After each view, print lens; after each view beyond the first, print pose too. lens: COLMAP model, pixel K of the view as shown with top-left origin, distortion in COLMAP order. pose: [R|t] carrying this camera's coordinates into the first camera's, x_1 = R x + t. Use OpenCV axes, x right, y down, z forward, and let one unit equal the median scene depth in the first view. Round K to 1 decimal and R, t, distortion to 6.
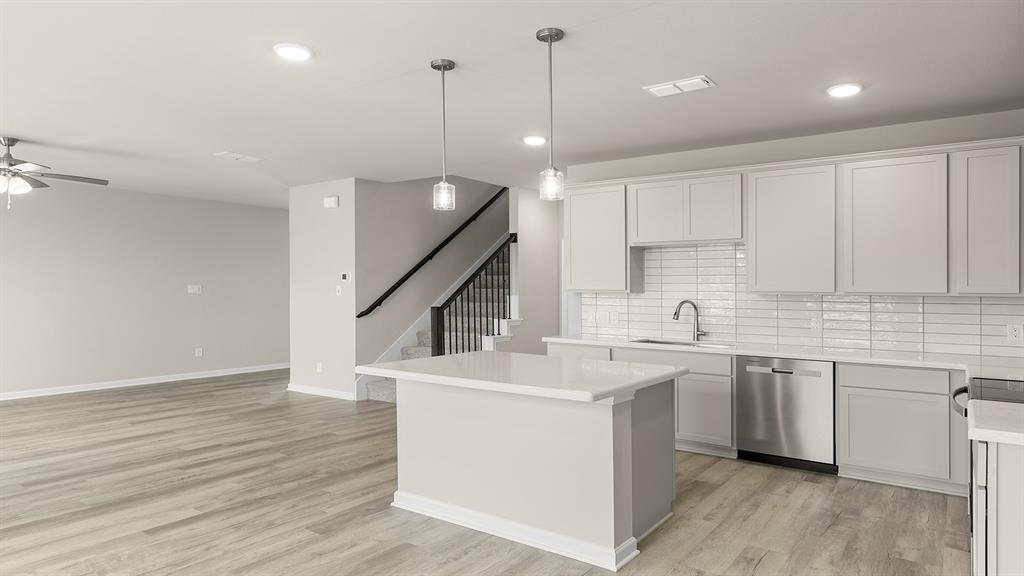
lens RADIAL K [[637.9, 0, 517.9], [0, 637.9, 289.1], [0, 0, 1]] dist [-0.000015, 0.003693]
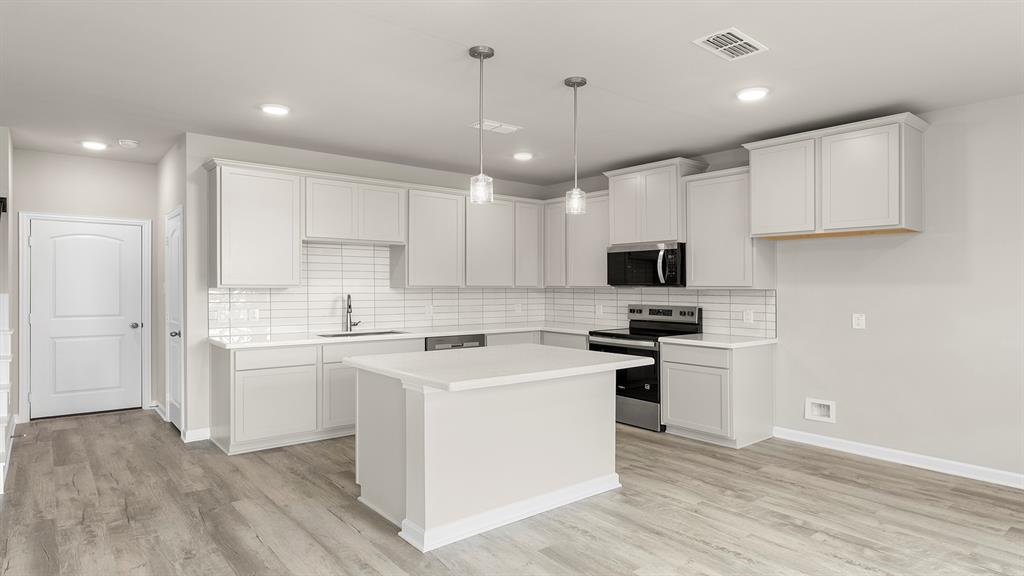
lens RADIAL K [[565.9, 0, 535.3], [0, 565.9, 264.9], [0, 0, 1]] dist [0.003415, -0.003070]
pose [[0.249834, 0.029326, 0.967845, -0.707800], [-0.000896, 0.999548, -0.030055, -0.004523], [-0.968288, 0.006642, 0.249747, 0.552340]]
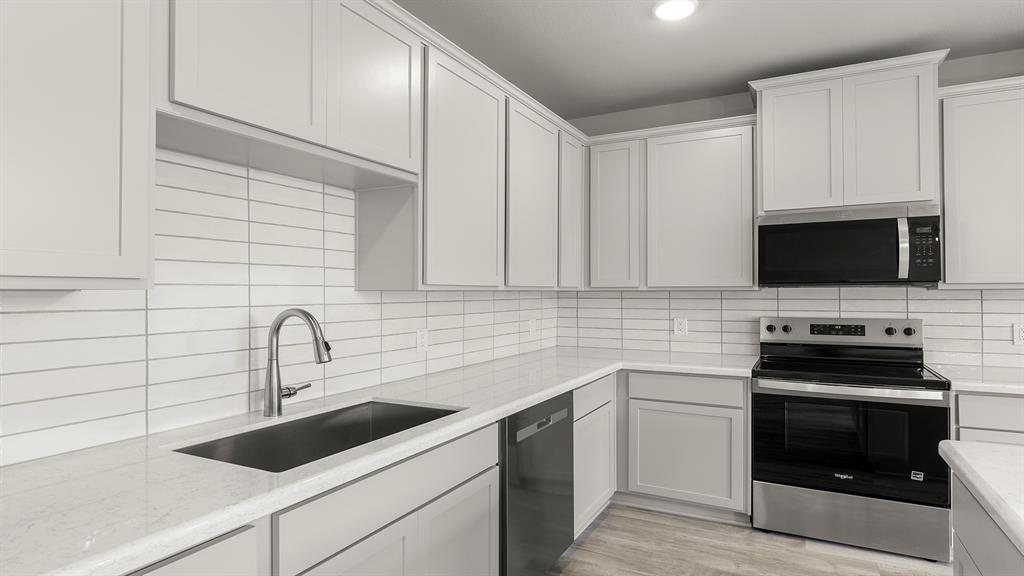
lens RADIAL K [[565.9, 0, 523.3], [0, 565.9, 280.2], [0, 0, 1]] dist [0.003415, -0.003070]
pose [[-0.133252, 0.013524, 0.990990, -0.090290], [0.002409, 0.999908, -0.013322, 0.006931], [-0.991079, 0.000612, -0.133273, 1.105589]]
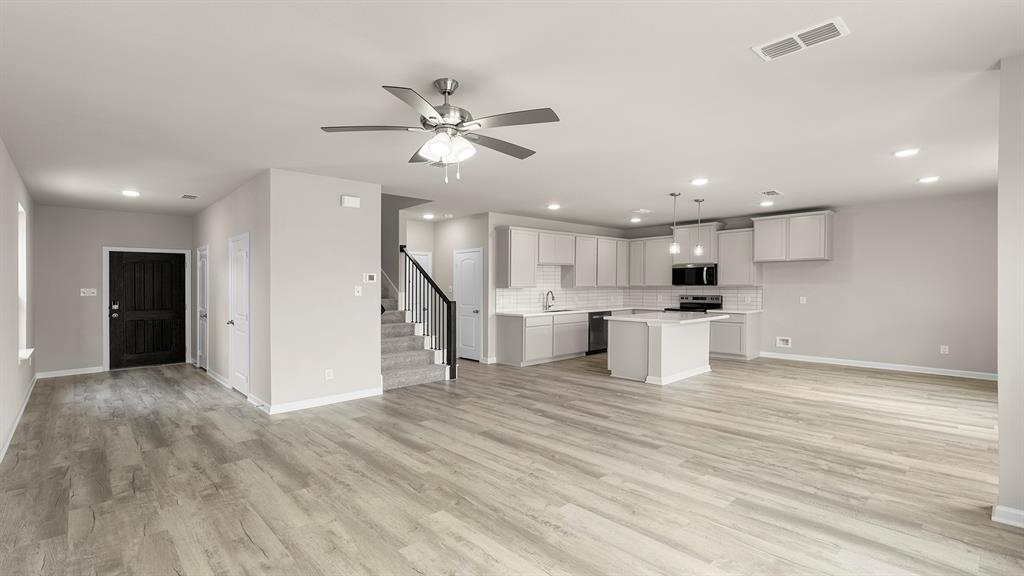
lens RADIAL K [[441.0, 0, 544.3], [0, 441.0, 285.6], [0, 0, 1]] dist [-0.007904, -0.000053]
pose [[0.180889, -0.011236, 0.983439, -1.432443], [0.008236, 0.999917, 0.009910, -0.017982], [-0.983469, 0.006307, 0.180967, 0.917474]]
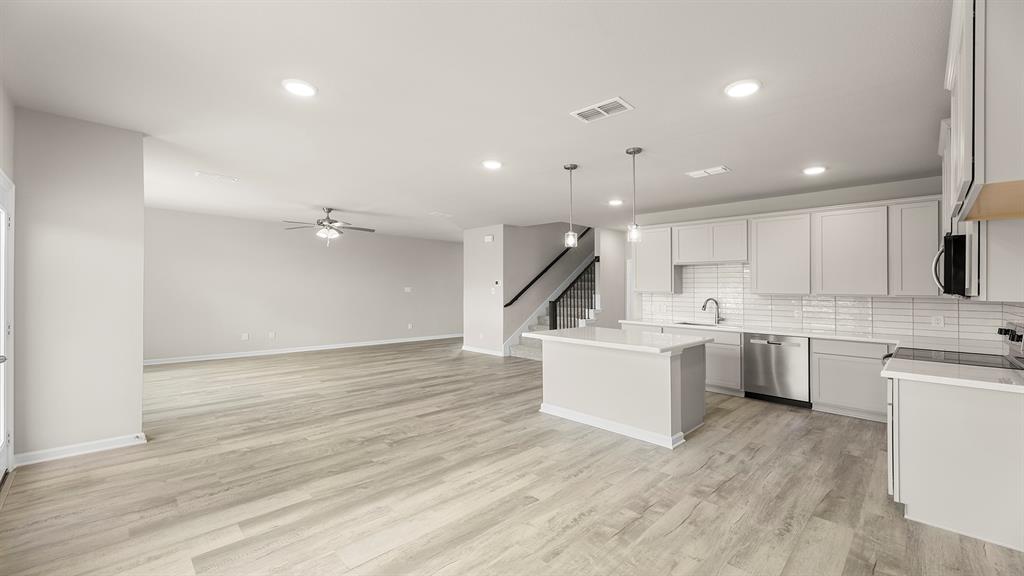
lens RADIAL K [[424.6, 0, 522.1], [0, 424.6, 285.6], [0, 0, 1]] dist [-0.000596, 0.000629]
pose [[0.988535, 0.003677, -0.150950, -0.054261], [-0.005183, 0.999941, -0.009582, -0.002323], [0.150906, 0.010254, 0.988495, -0.157952]]
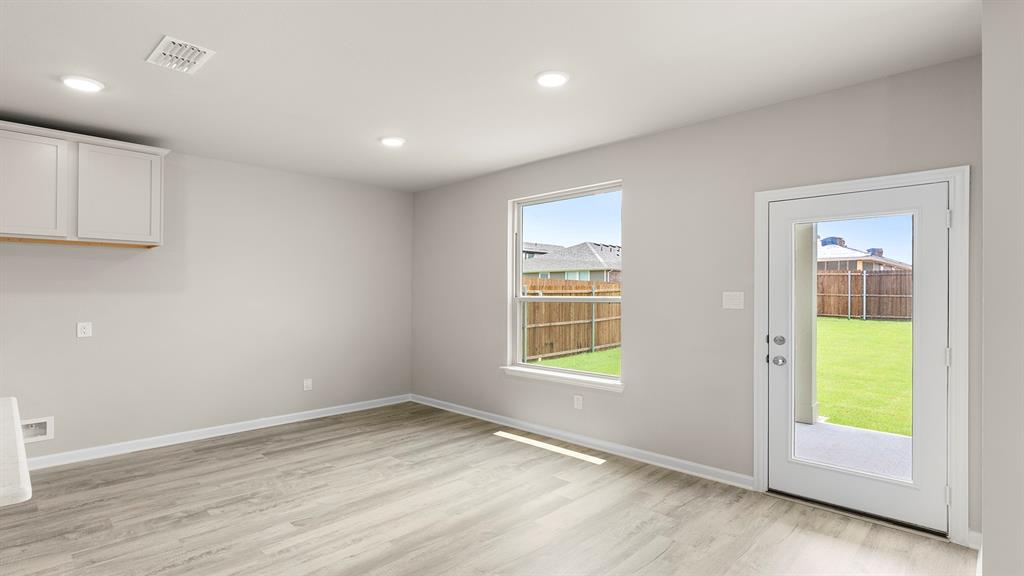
lens RADIAL K [[487.9, 0, 486.4], [0, 487.9, 295.8], [0, 0, 1]] dist [0.001726, -0.000625]
pose [[-0.981080, -0.007747, 0.193447, -0.470176], [-0.007307, 0.999969, 0.002985, -0.004229], [-0.193465, 0.001515, -0.981106, 0.960498]]
